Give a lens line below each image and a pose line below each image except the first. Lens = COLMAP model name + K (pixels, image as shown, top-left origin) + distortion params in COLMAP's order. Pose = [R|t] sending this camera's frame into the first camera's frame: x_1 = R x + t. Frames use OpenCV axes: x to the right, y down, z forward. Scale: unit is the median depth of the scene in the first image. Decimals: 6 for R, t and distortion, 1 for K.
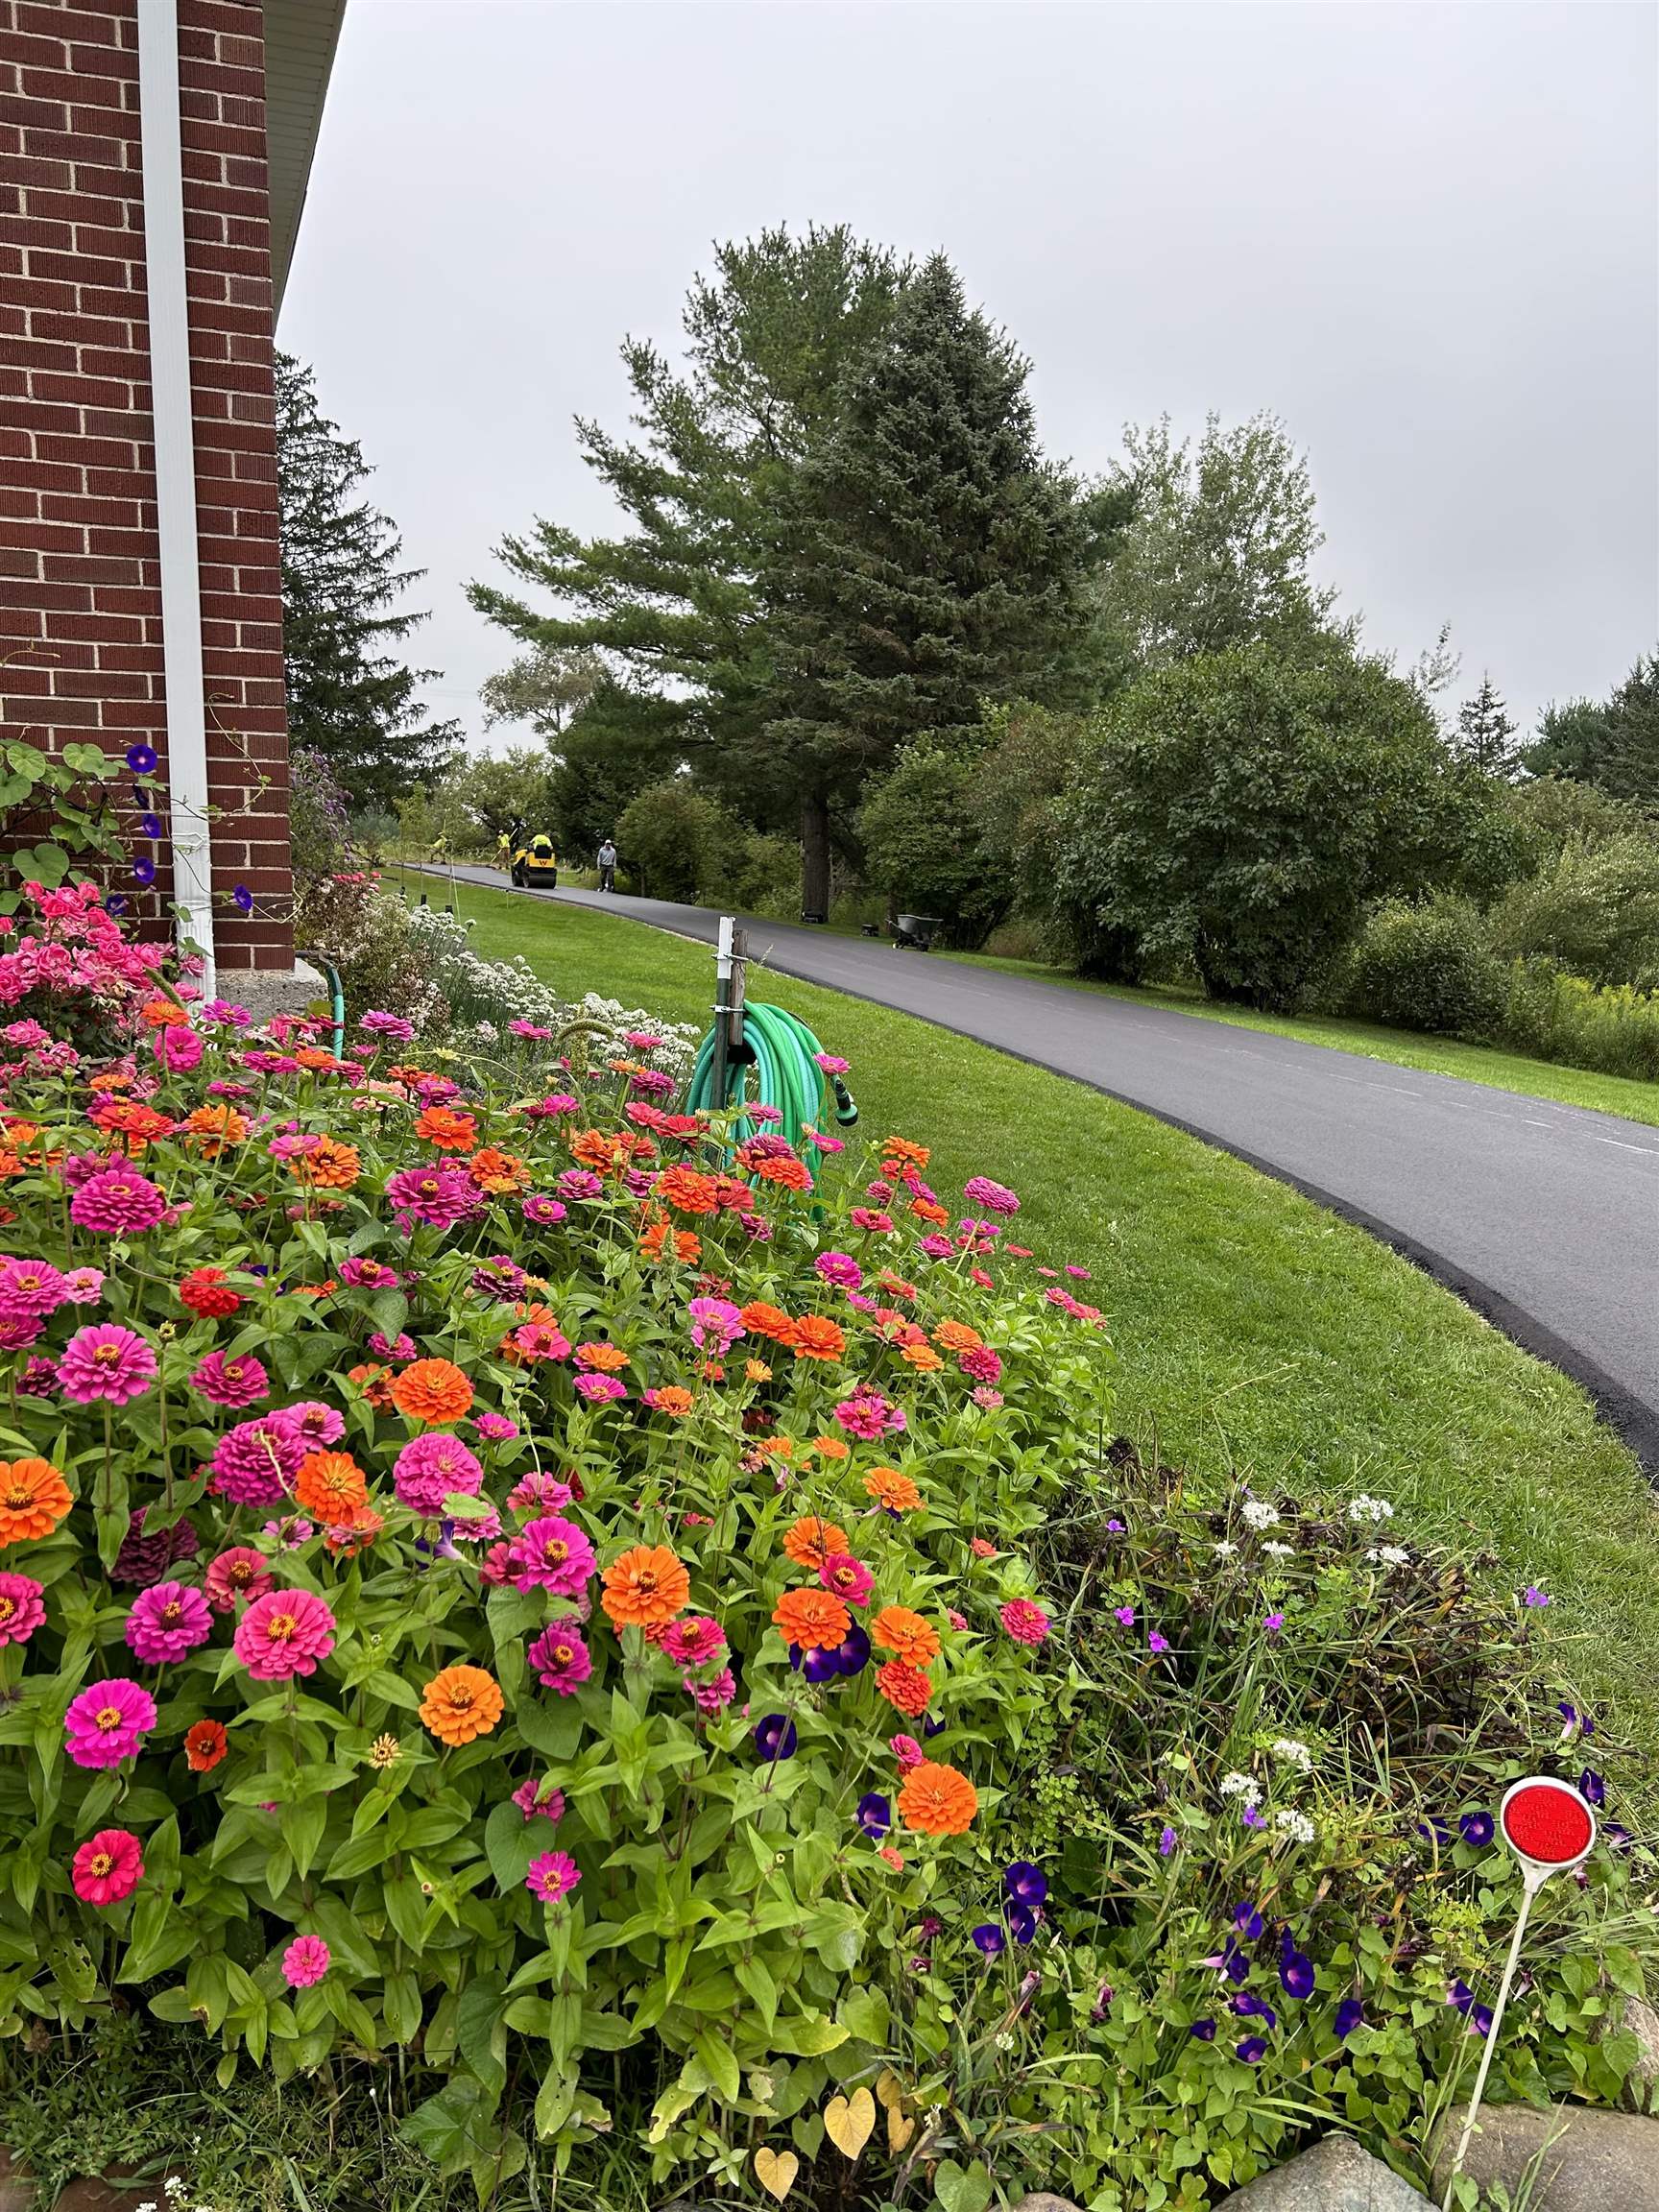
lens RADIAL K [[1653.4, 0, 840.5], [0, 1653.4, 1093.4], [0, 0, 1]] dist [0.036329, -0.034612]
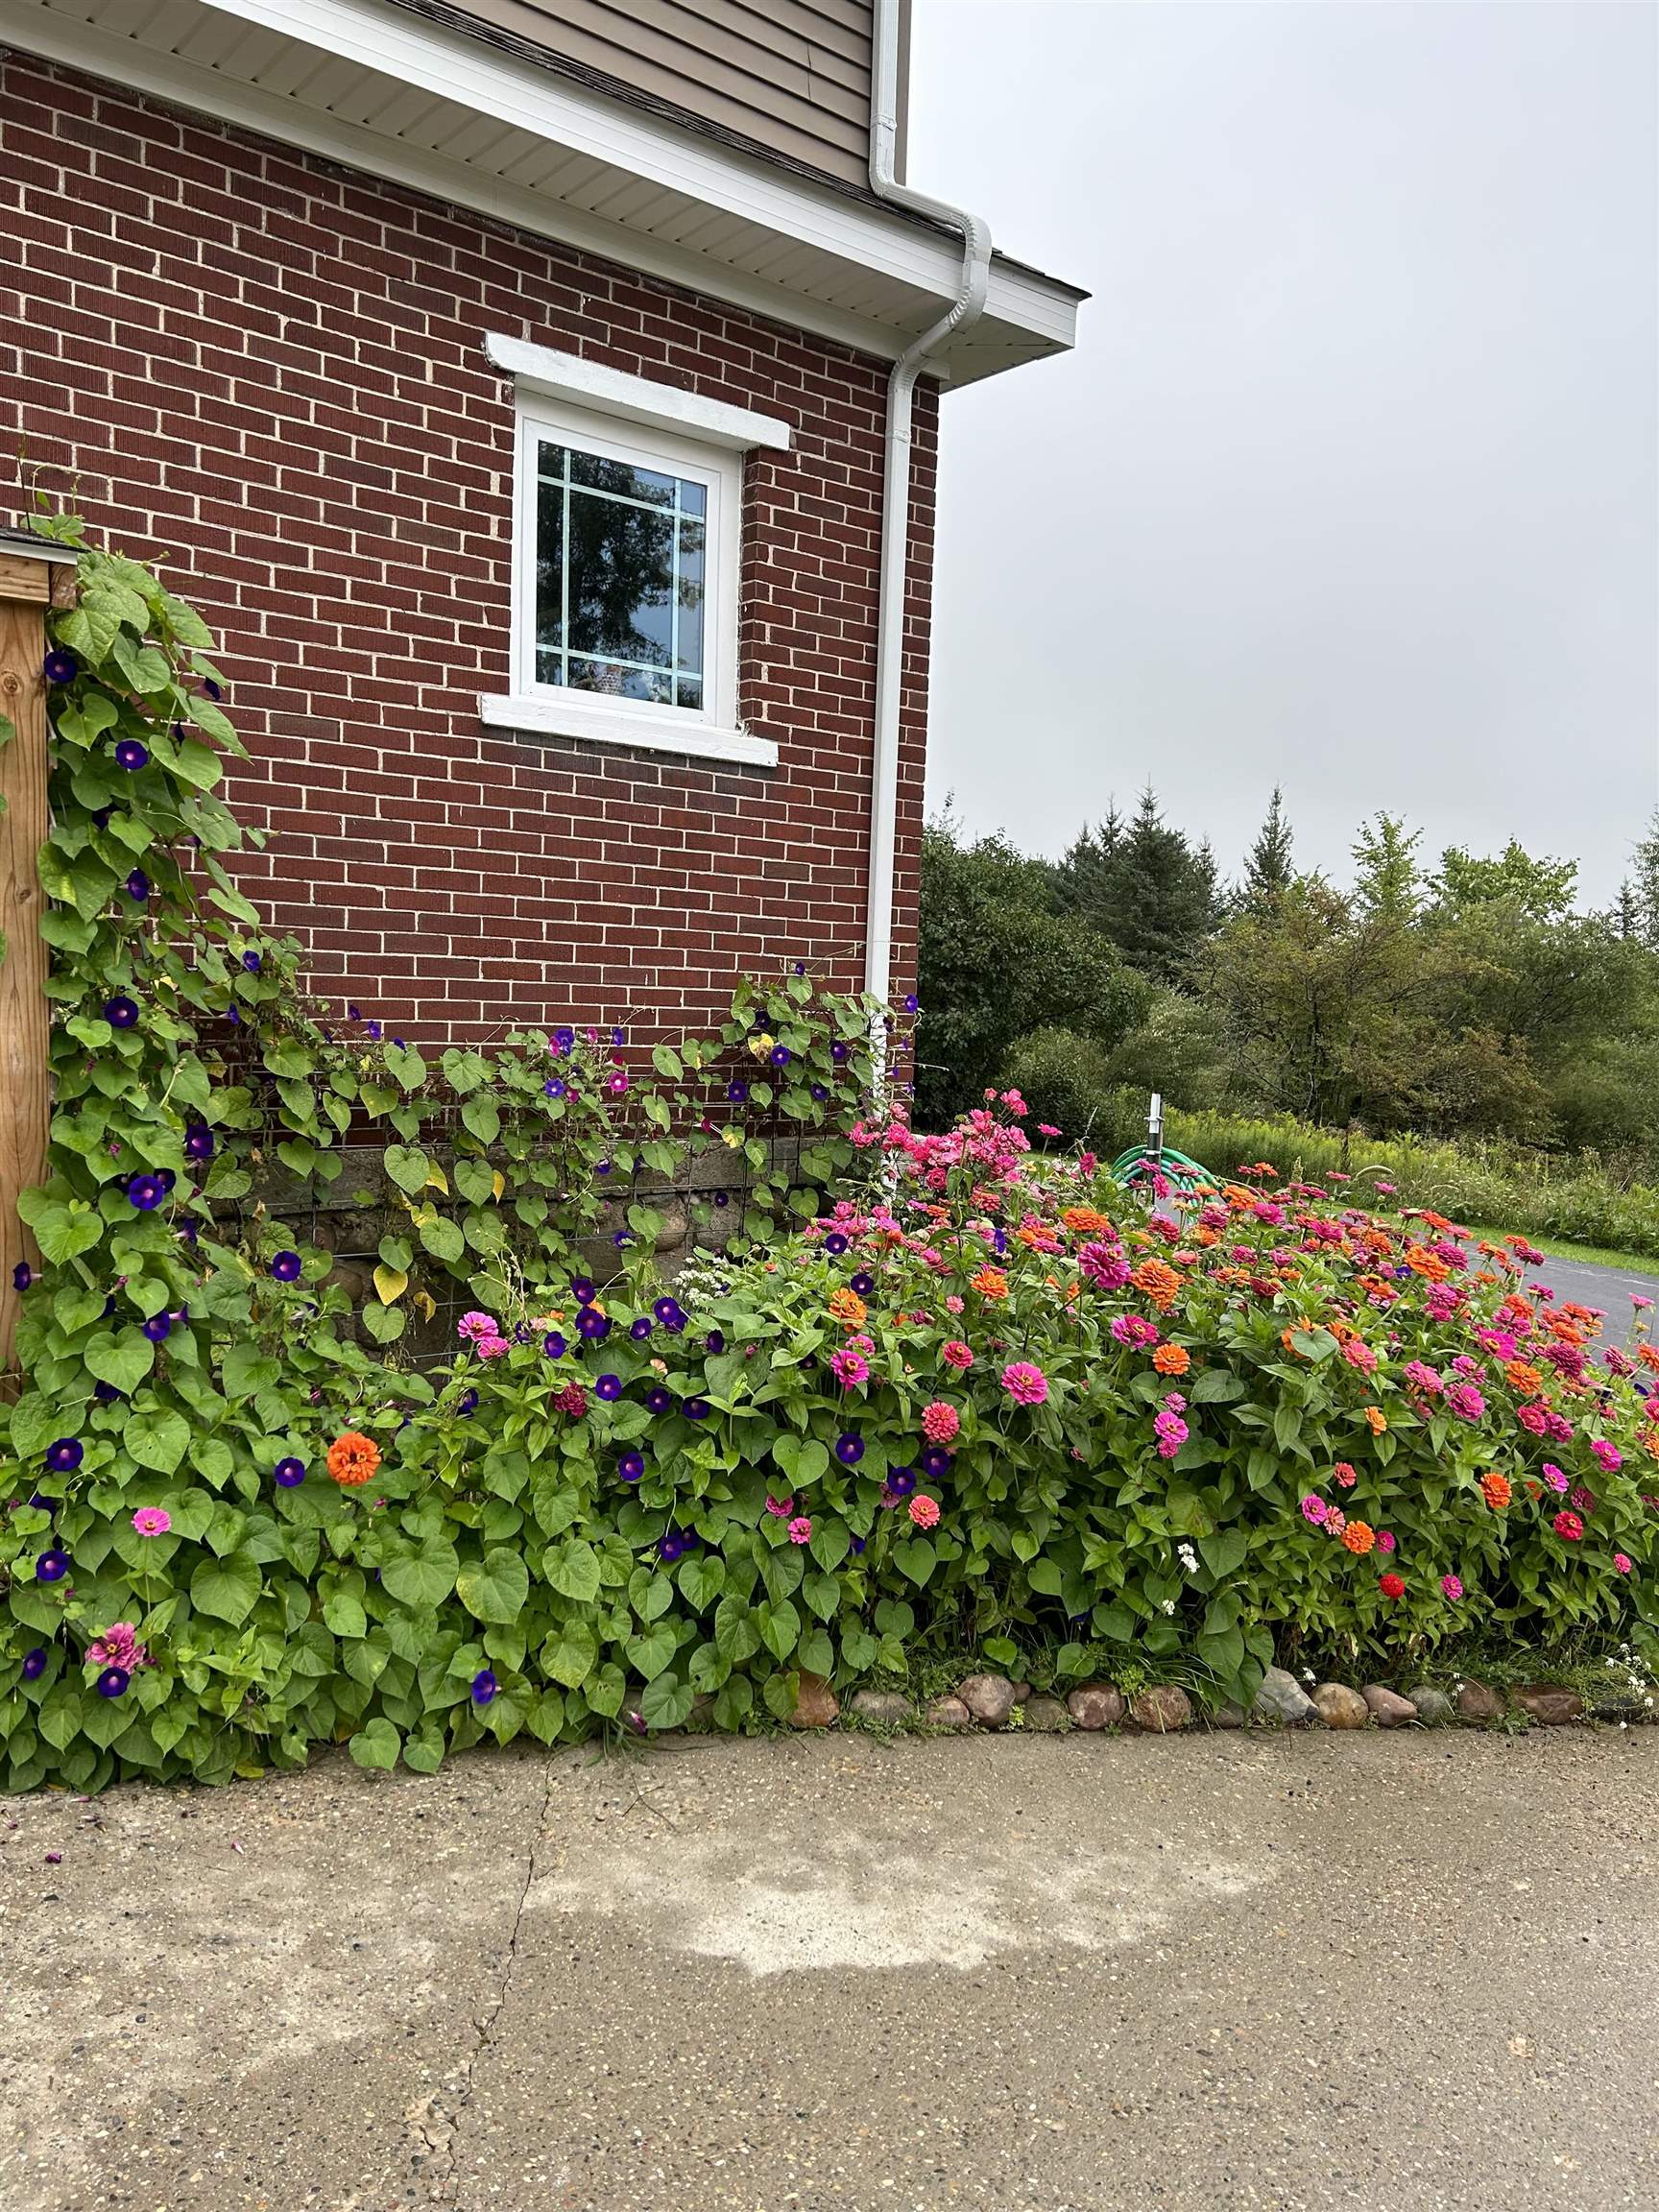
lens RADIAL K [[1653.4, 0, 835.1], [0, 1653.4, 1098.6], [0, 0, 1]] dist [0.036329, -0.034612]
pose [[0.942594, -0.005568, 0.333896, -0.169001], [0.027526, 0.997754, -0.061067, -0.003436], [-0.332806, 0.066752, 0.940630, -0.071609]]
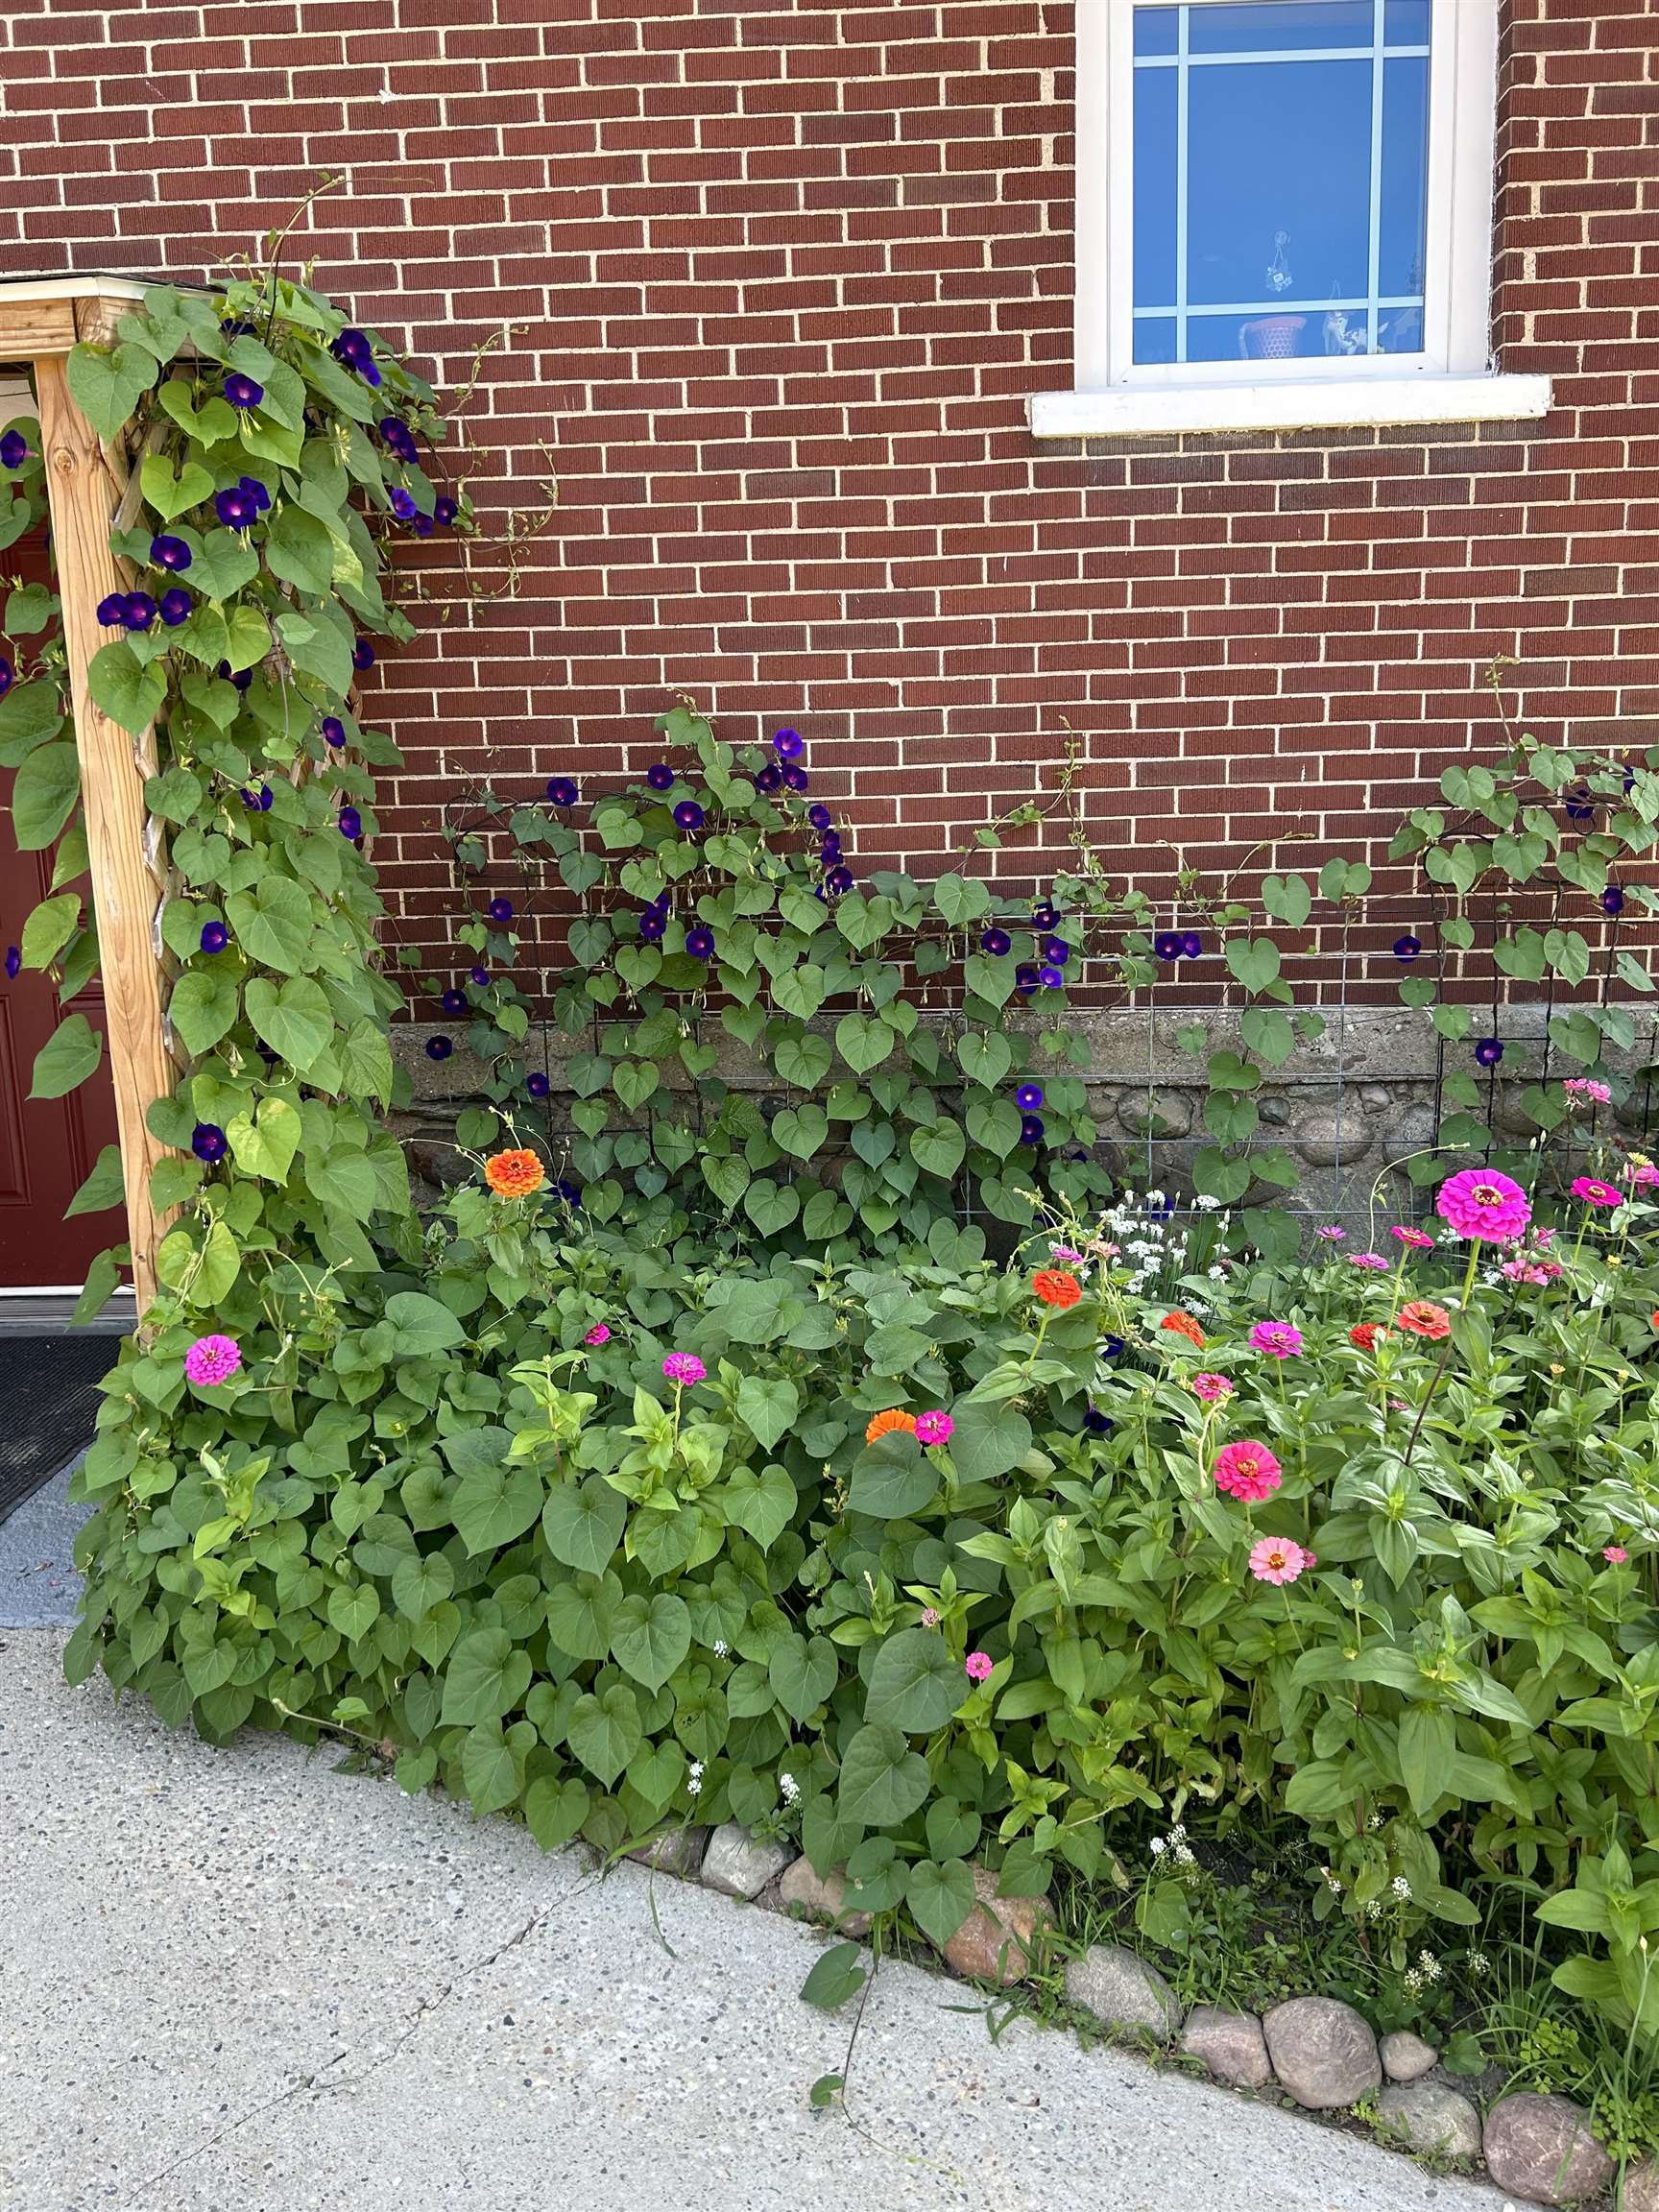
lens RADIAL K [[1653.4, 0, 839.5], [0, 1653.4, 1103.8], [0, 0, 1]] dist [0.036329, -0.034612]
pose [[0.923809, 0.017346, -0.382460, -0.092151], [-0.008647, 0.999664, 0.024454, -0.006504], [0.382755, -0.019284, 0.923648, -0.009916]]
